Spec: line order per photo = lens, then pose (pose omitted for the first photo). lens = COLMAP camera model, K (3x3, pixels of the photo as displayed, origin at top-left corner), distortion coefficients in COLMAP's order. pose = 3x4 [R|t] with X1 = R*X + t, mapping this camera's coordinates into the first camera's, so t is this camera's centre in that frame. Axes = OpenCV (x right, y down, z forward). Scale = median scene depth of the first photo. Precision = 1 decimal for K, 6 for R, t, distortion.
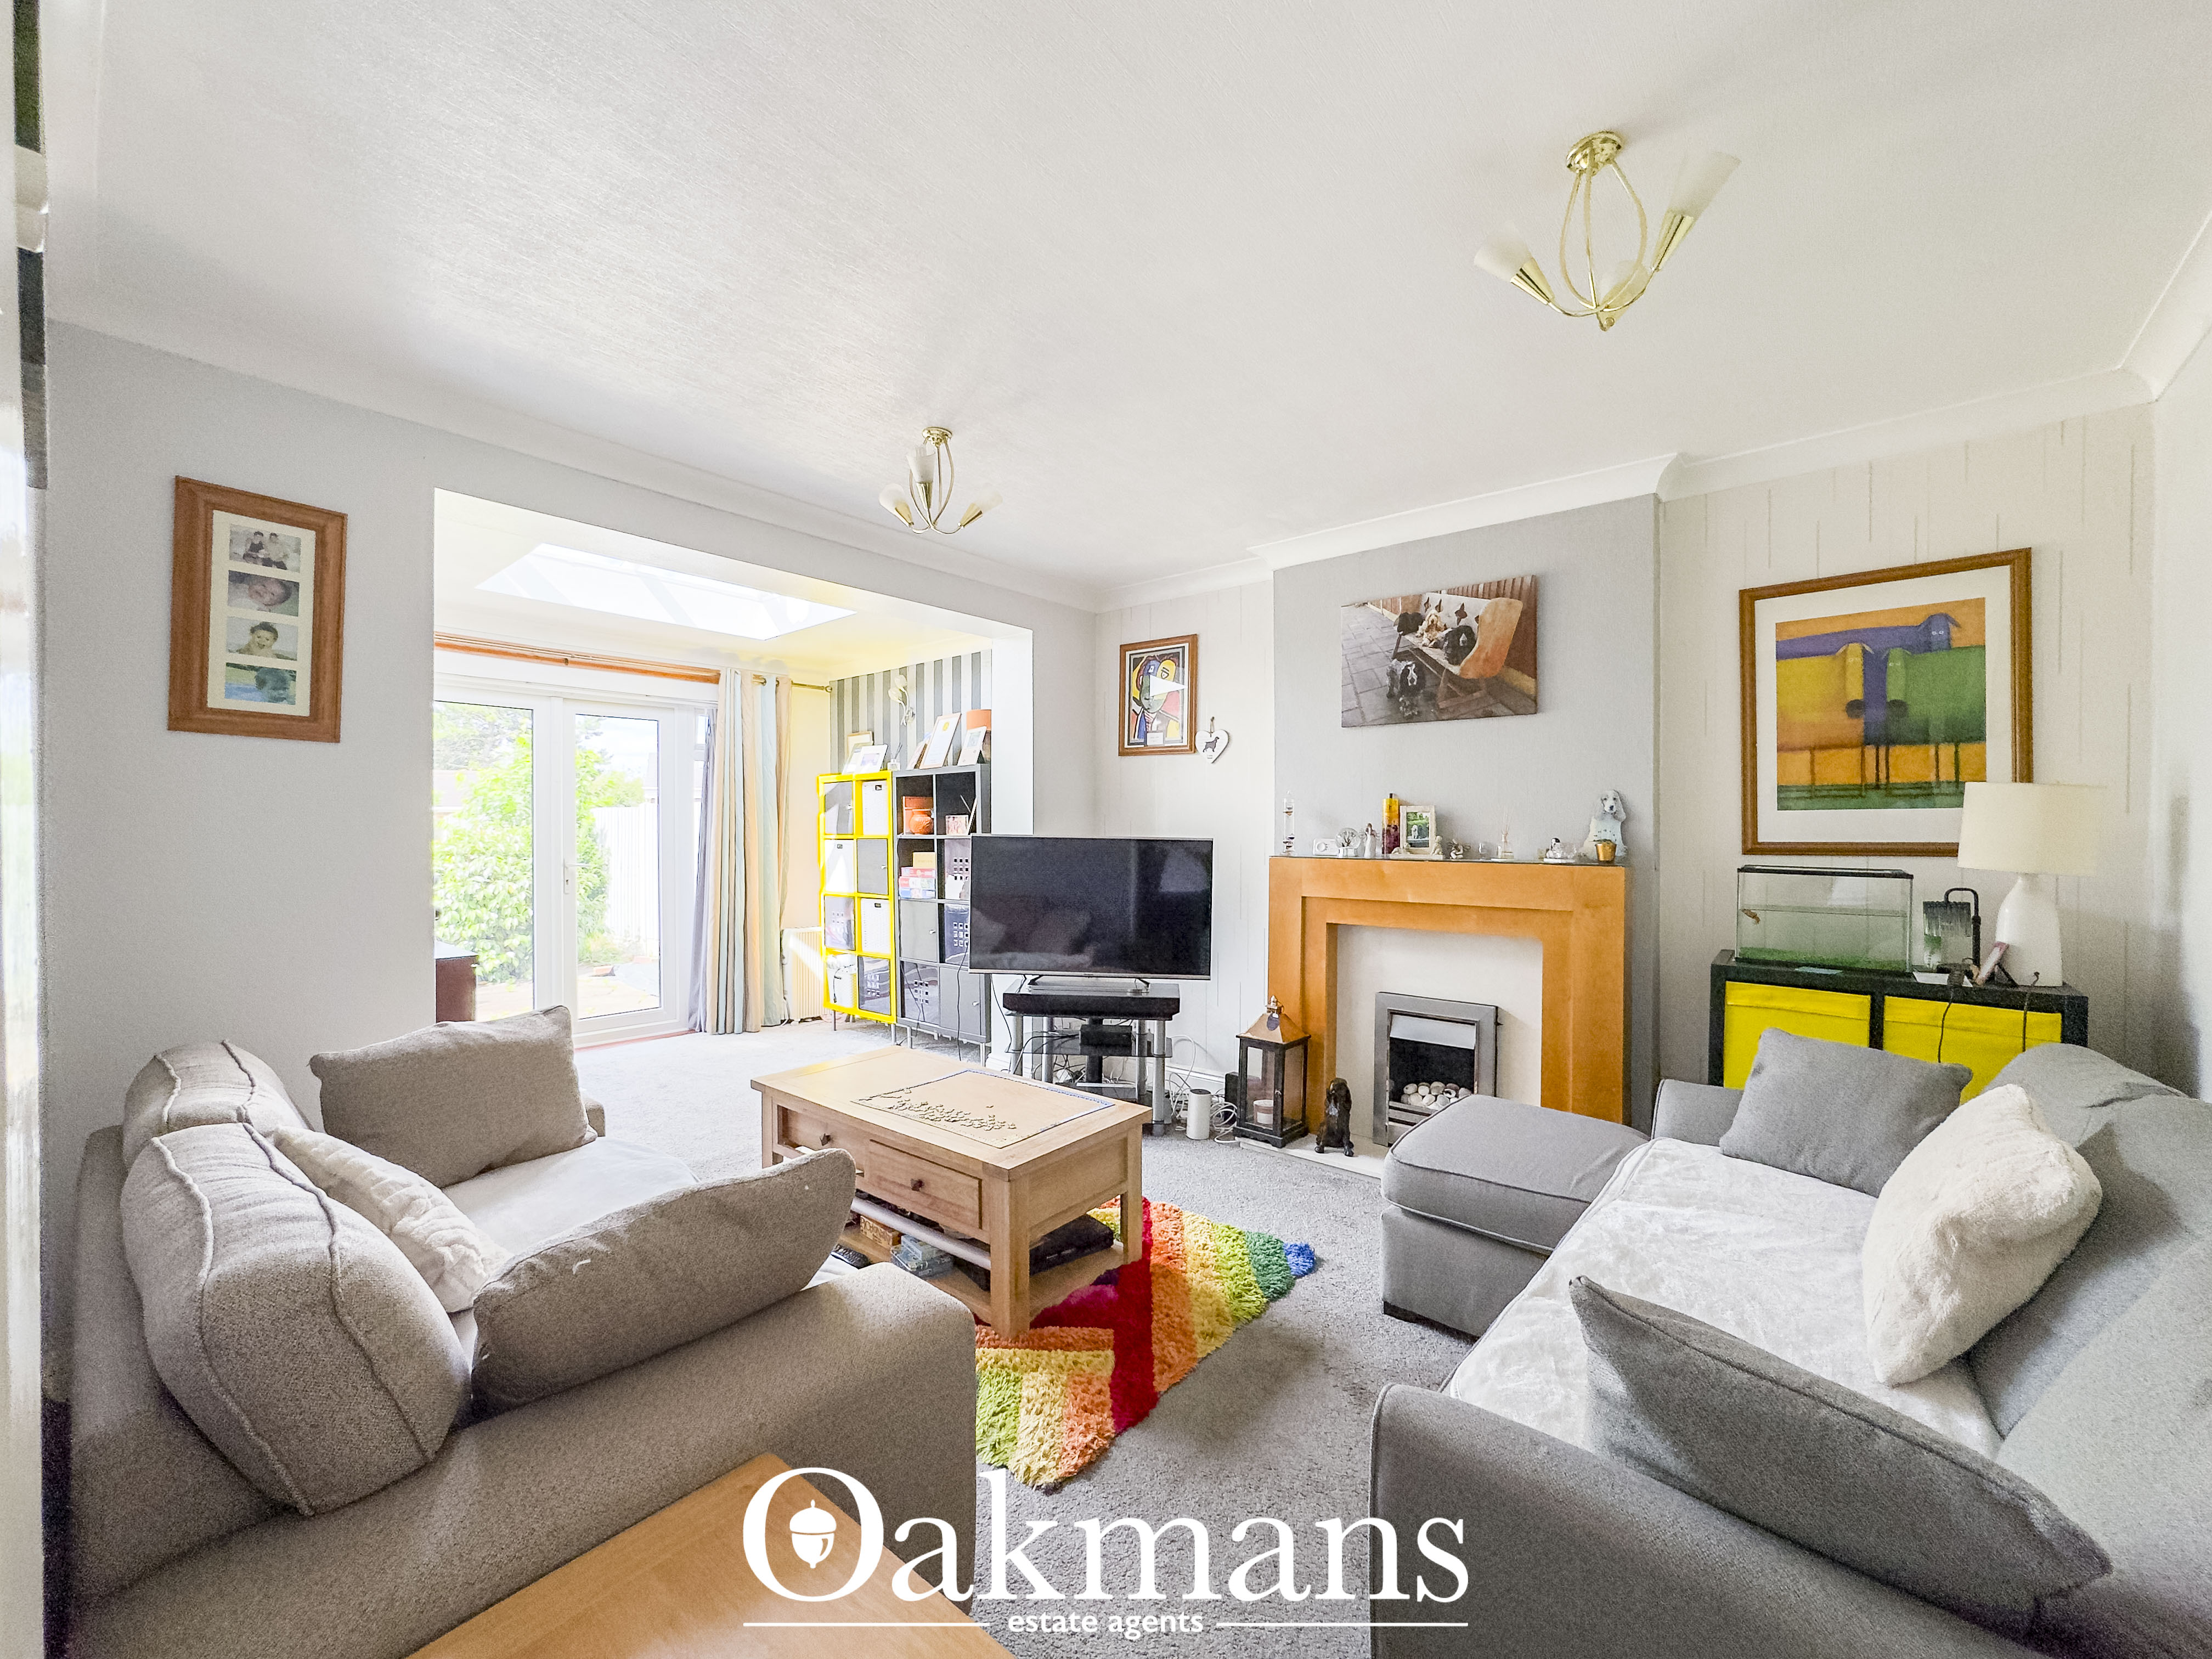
lens RADIAL K [[897.1, 0, 1092.7], [0, 897.1, 835.9], [0, 0, 1]] dist [-0.028723, 0.012800]
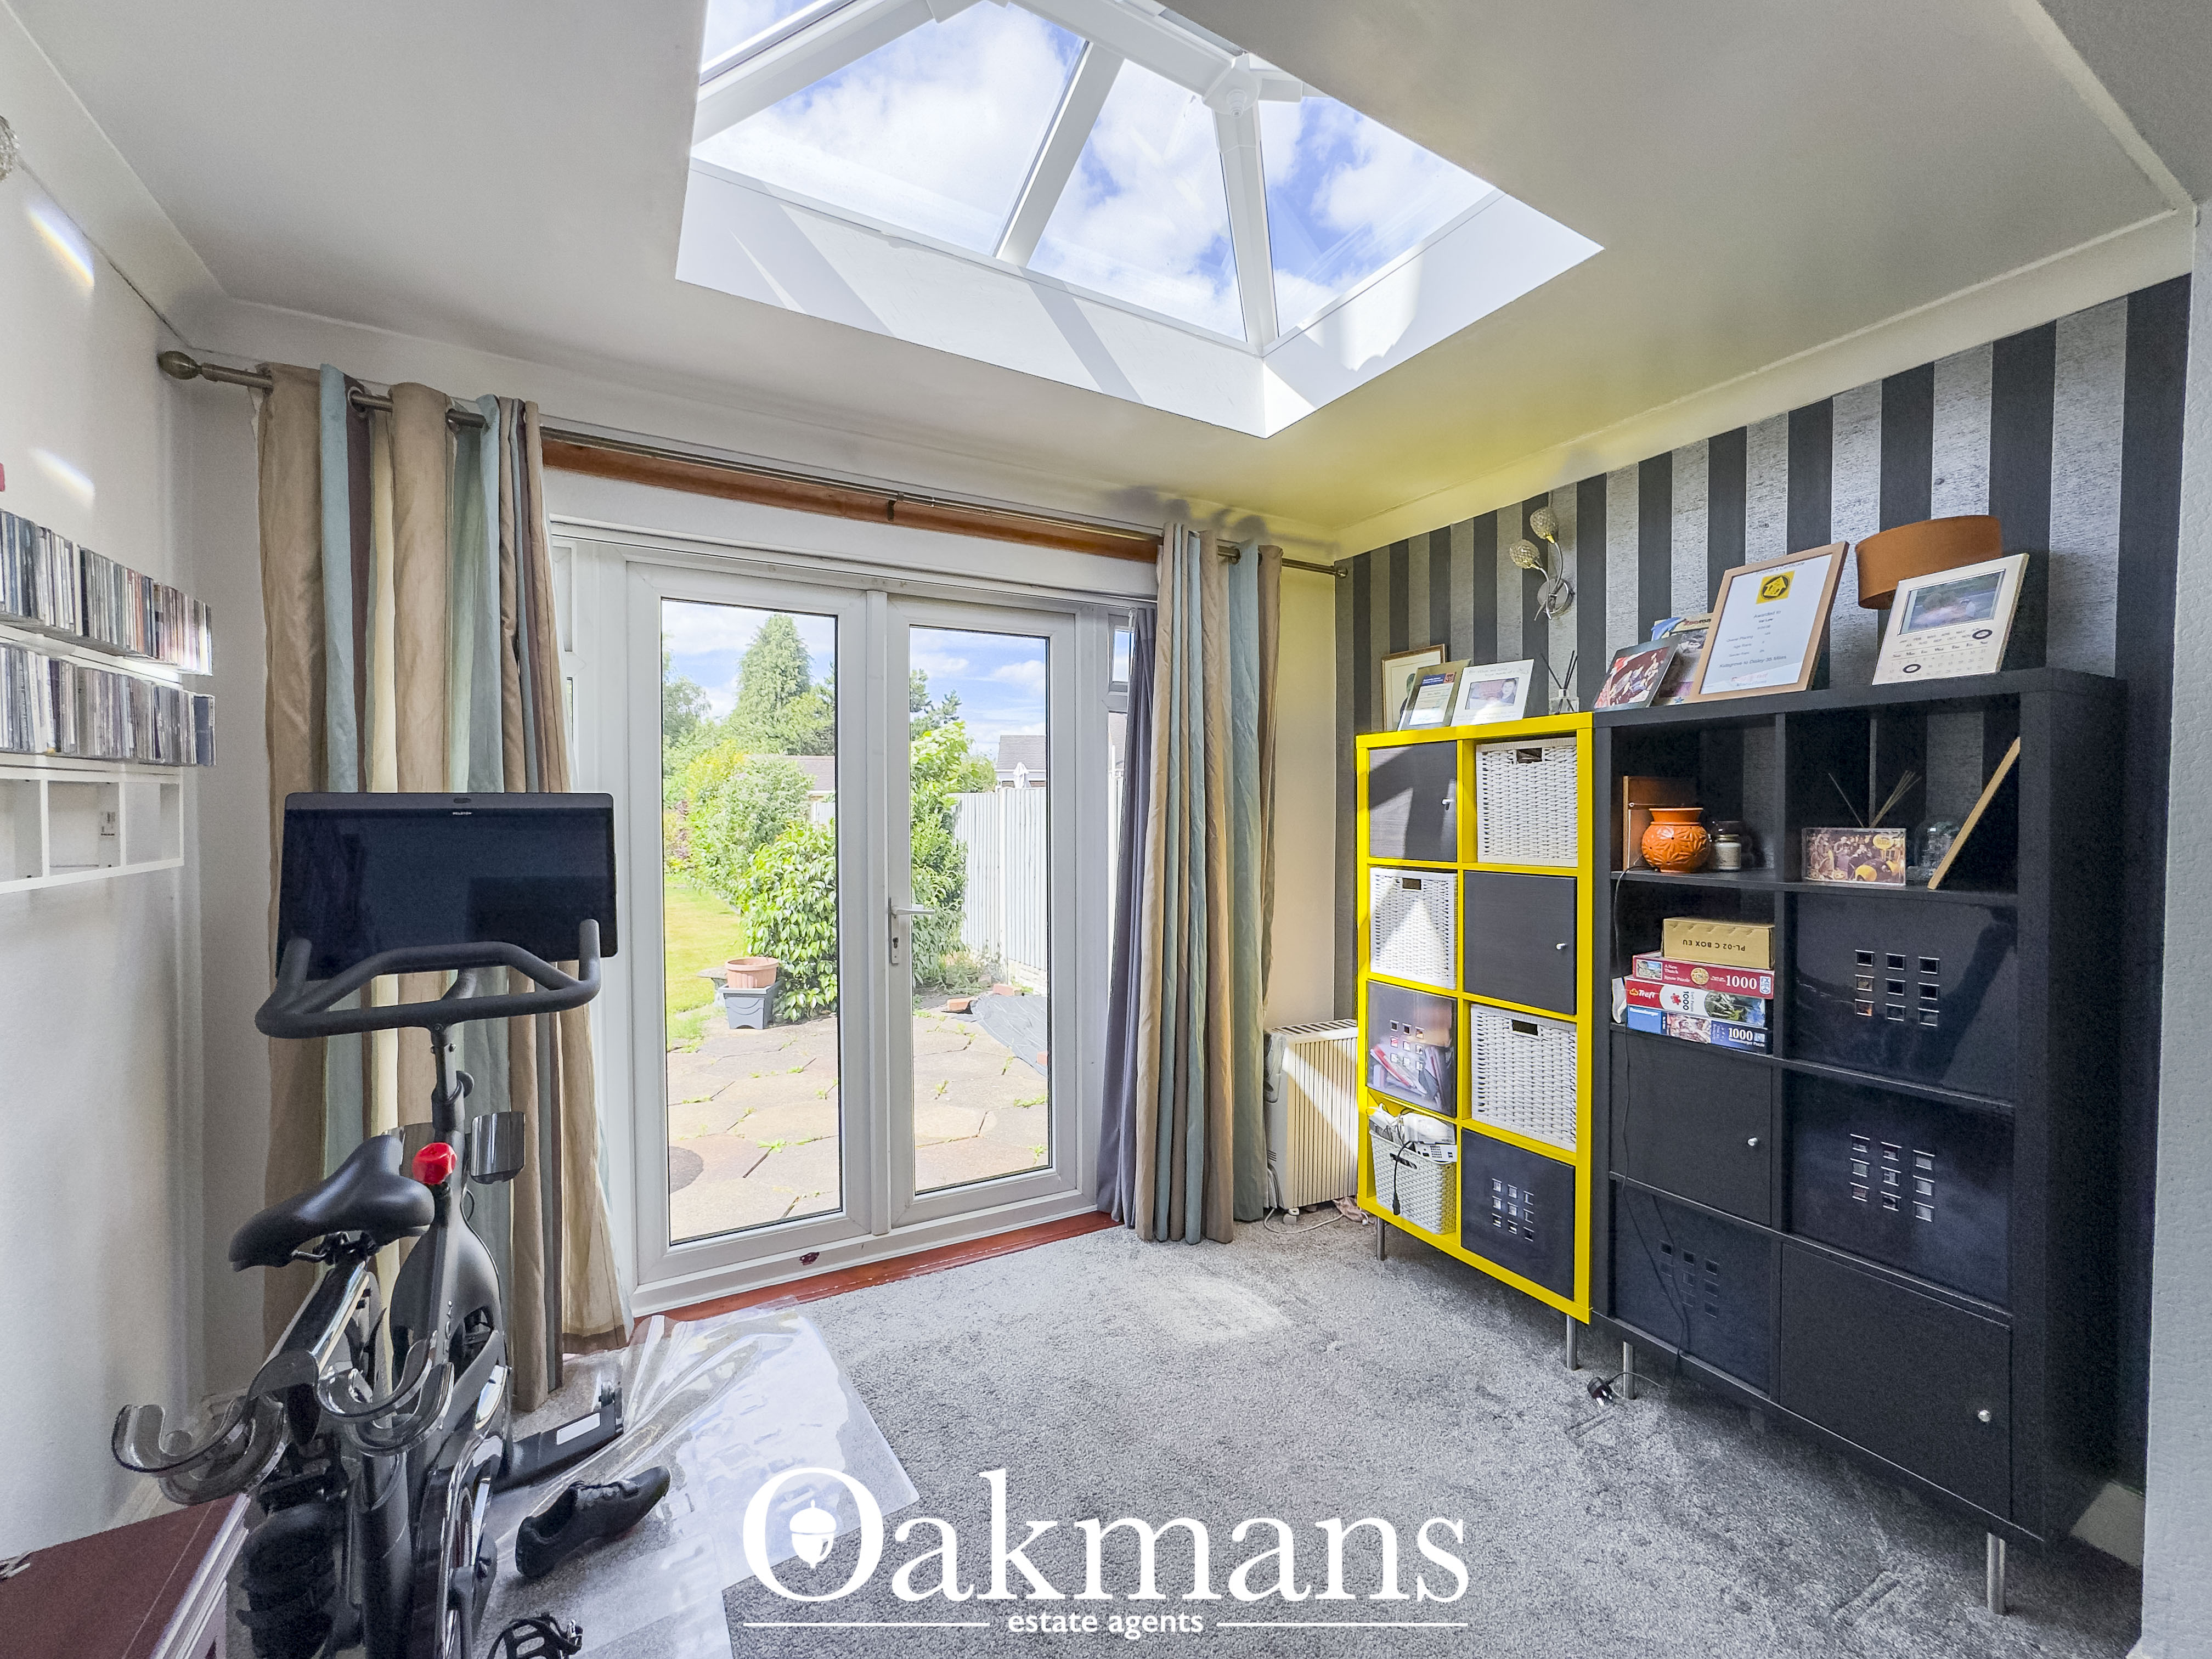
lens RADIAL K [[897.1, 0, 1109.7], [0, 897.1, 835.5], [0, 0, 1]] dist [-0.028723, 0.012800]
pose [[0.943765, 0.010846, -0.330438, -0.294055], [-0.003656, 0.999743, 0.022372, -0.024898], [0.330596, -0.019906, 0.943562, 0.537359]]
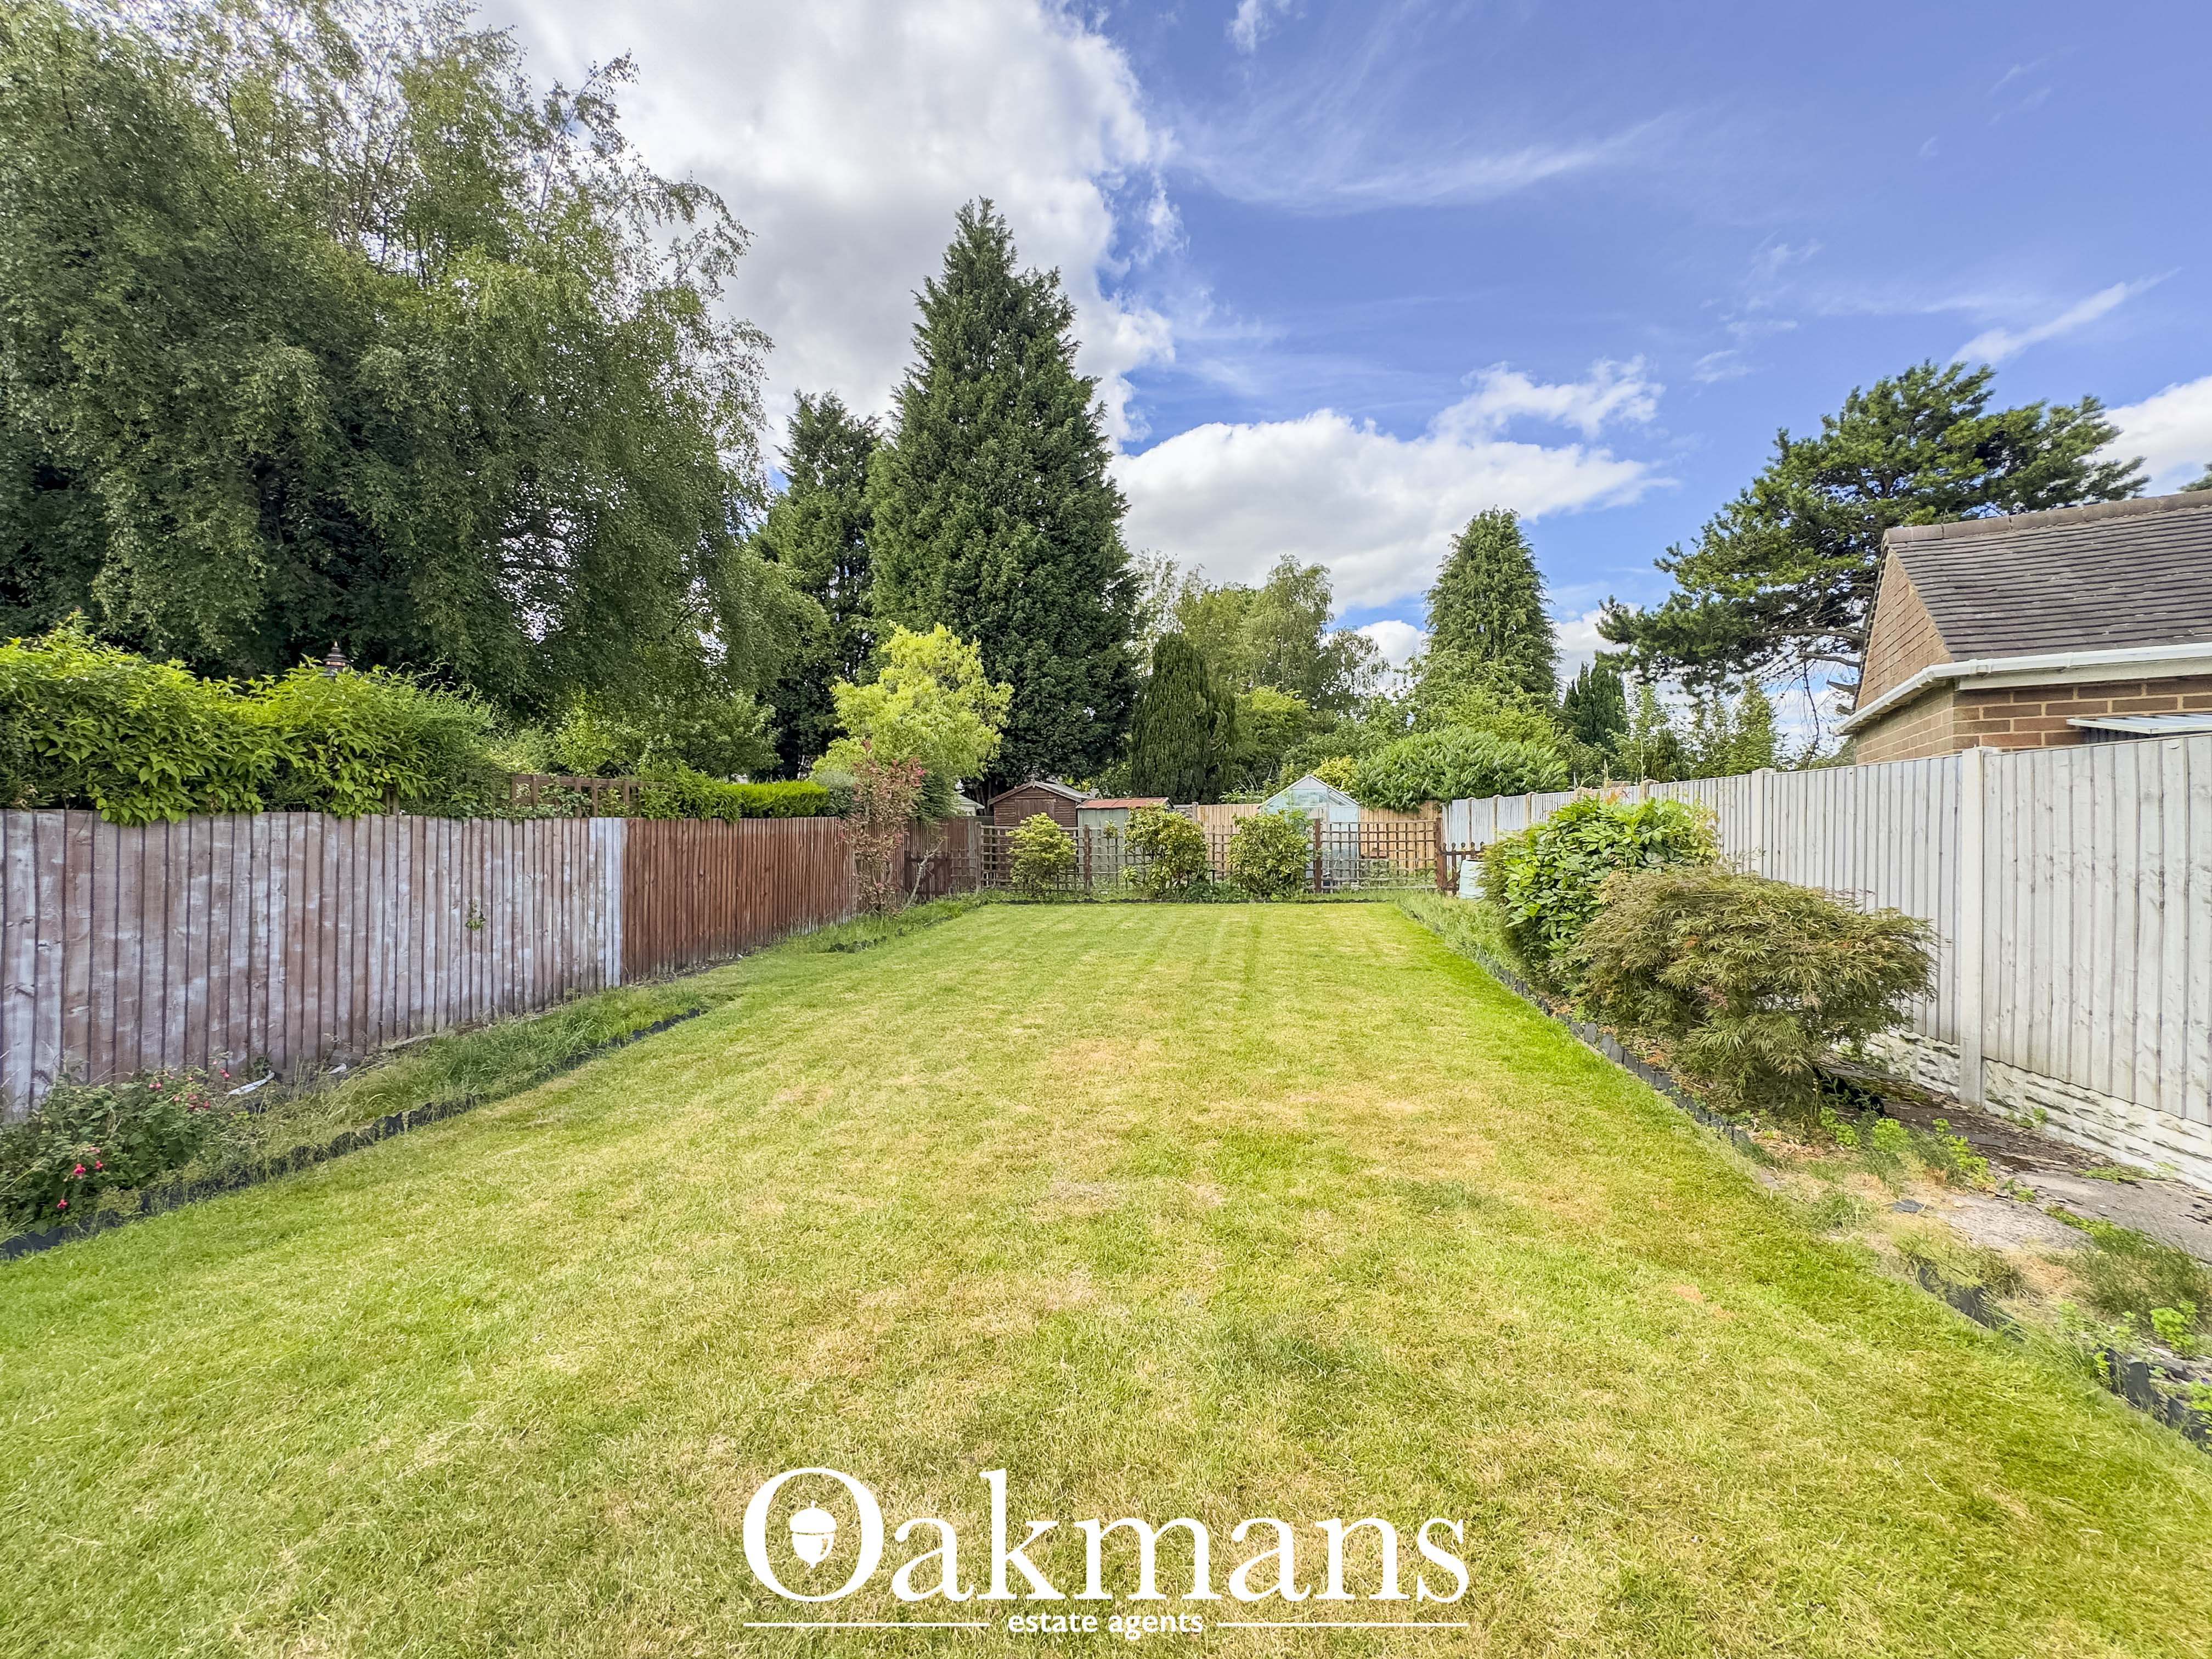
lens RADIAL K [[897.1, 0, 1113.0], [0, 897.1, 821.4], [0, 0, 1]] dist [-0.028723, 0.012800]
pose [[0.554243, -0.003033, -0.832349, -4.021410], [-0.002431, 0.999983, -0.005263, 0.008916], [0.832351, 0.004940, 0.554227, 3.578021]]
